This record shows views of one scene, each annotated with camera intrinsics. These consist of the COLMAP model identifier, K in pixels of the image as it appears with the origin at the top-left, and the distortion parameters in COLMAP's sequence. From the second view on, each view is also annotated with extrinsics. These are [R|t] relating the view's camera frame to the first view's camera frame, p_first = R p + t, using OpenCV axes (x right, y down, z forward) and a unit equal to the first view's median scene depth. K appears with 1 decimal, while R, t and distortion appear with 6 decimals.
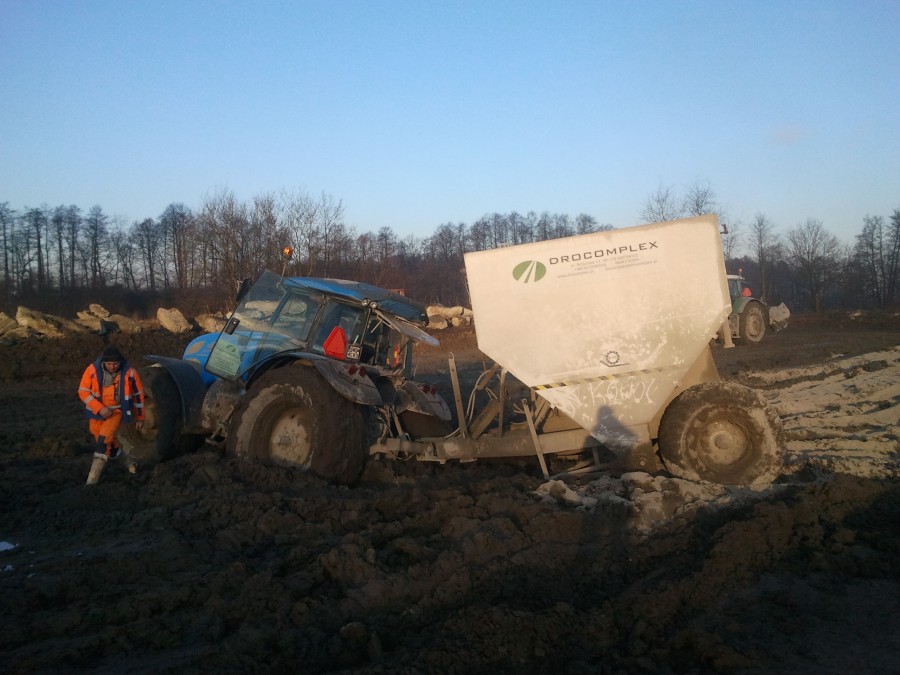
lens RADIAL K [[877.3, 0, 454.1], [0, 877.3, 332.4], [0, 0, 1]] dist [-0.000092, 0.000000]
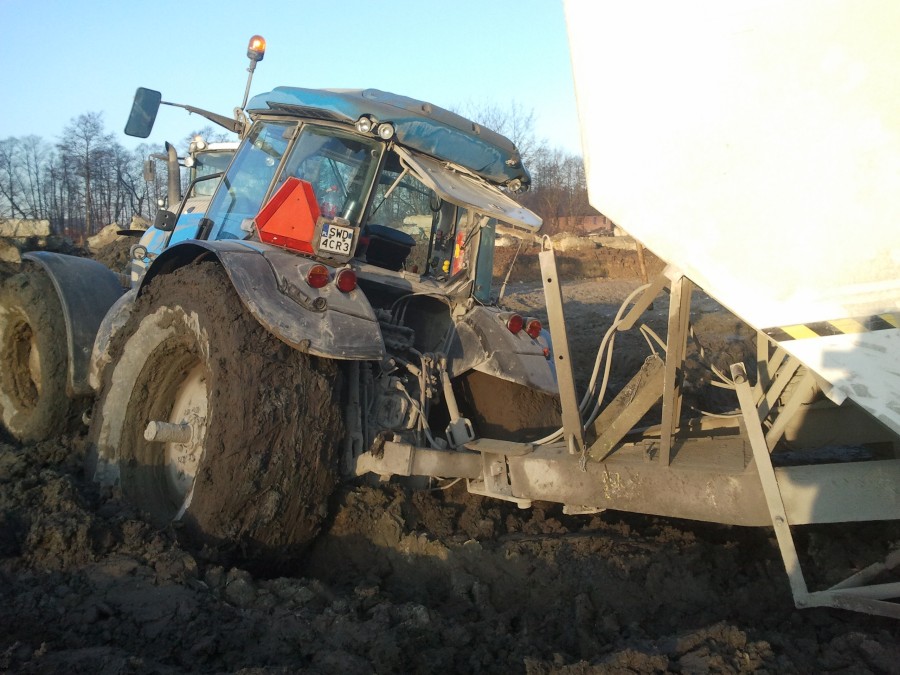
lens RADIAL K [[877.3, 0, 443.3], [0, 877.3, 334.7], [0, 0, 1]] dist [-0.000092, 0.000000]
pose [[0.970201, 0.028533, -0.240615, 0.046624], [-0.008168, 0.996329, 0.085213, 0.033759], [0.242163, -0.080708, 0.966873, 0.595731]]
